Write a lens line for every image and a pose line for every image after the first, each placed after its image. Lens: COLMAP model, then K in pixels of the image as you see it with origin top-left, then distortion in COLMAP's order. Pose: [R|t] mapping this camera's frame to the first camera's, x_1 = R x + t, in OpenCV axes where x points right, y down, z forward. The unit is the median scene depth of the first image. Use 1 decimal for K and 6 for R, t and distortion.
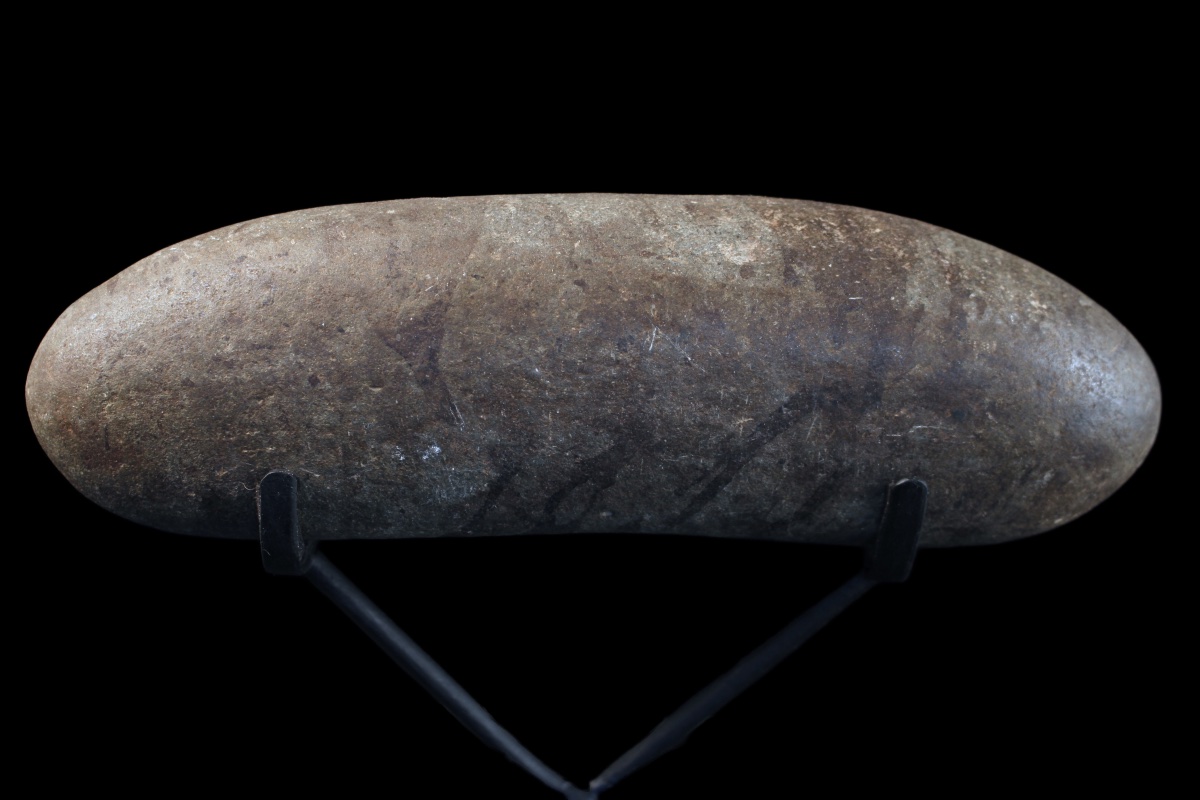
lens RADIAL K [[2236.5, 0, 589.7], [0, 2236.5, 407.9], [0, 0, 1]] dist [-0.142799, 0.000000]
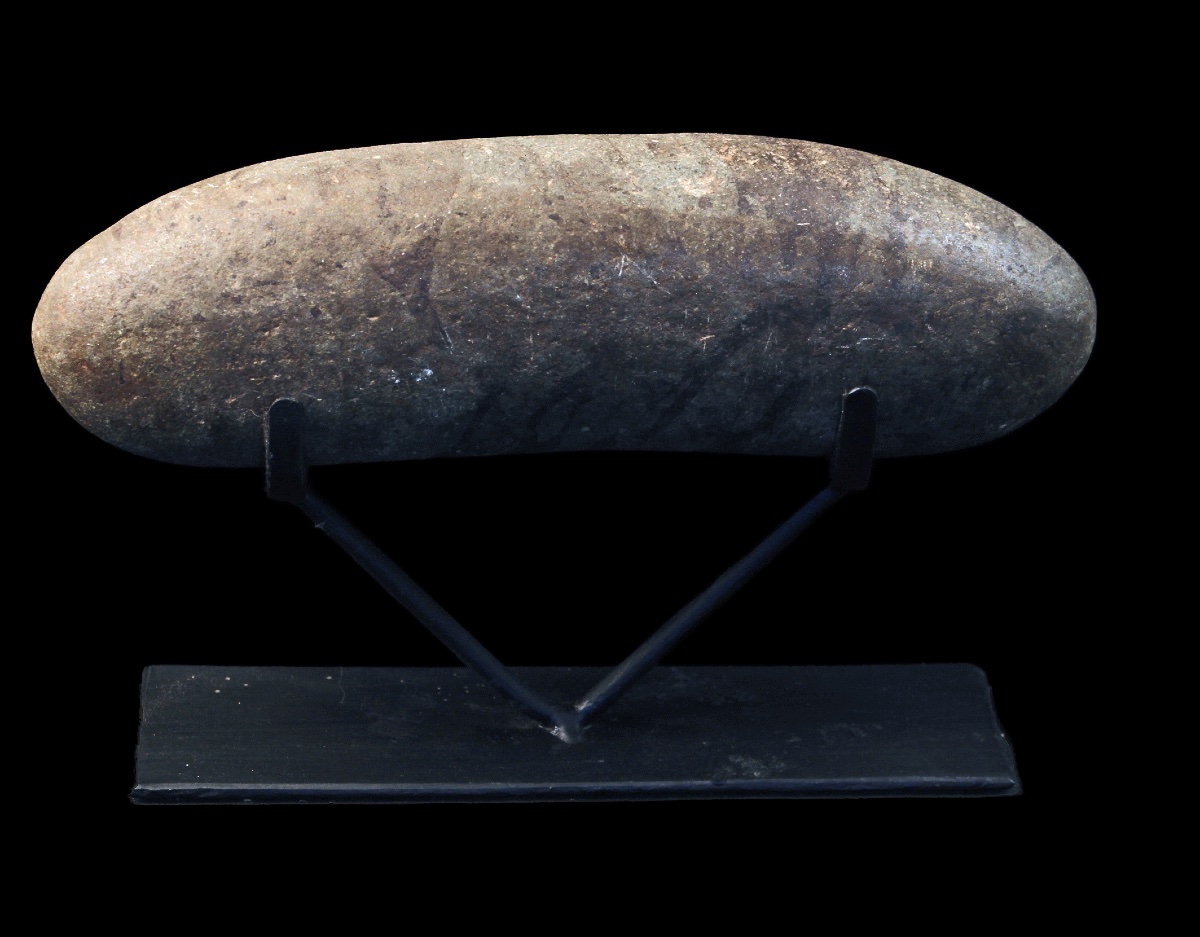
lens RADIAL K [[3166.9, 0, 610.6], [0, 3166.9, 460.2], [0, 0, 1]] dist [-0.057884, 0.000000]
pose [[0.999449, -0.028002, 0.017844, -0.008025], [0.027769, 0.999528, 0.013154, 0.043811], [-0.018204, -0.012651, 0.999754, -0.559088]]
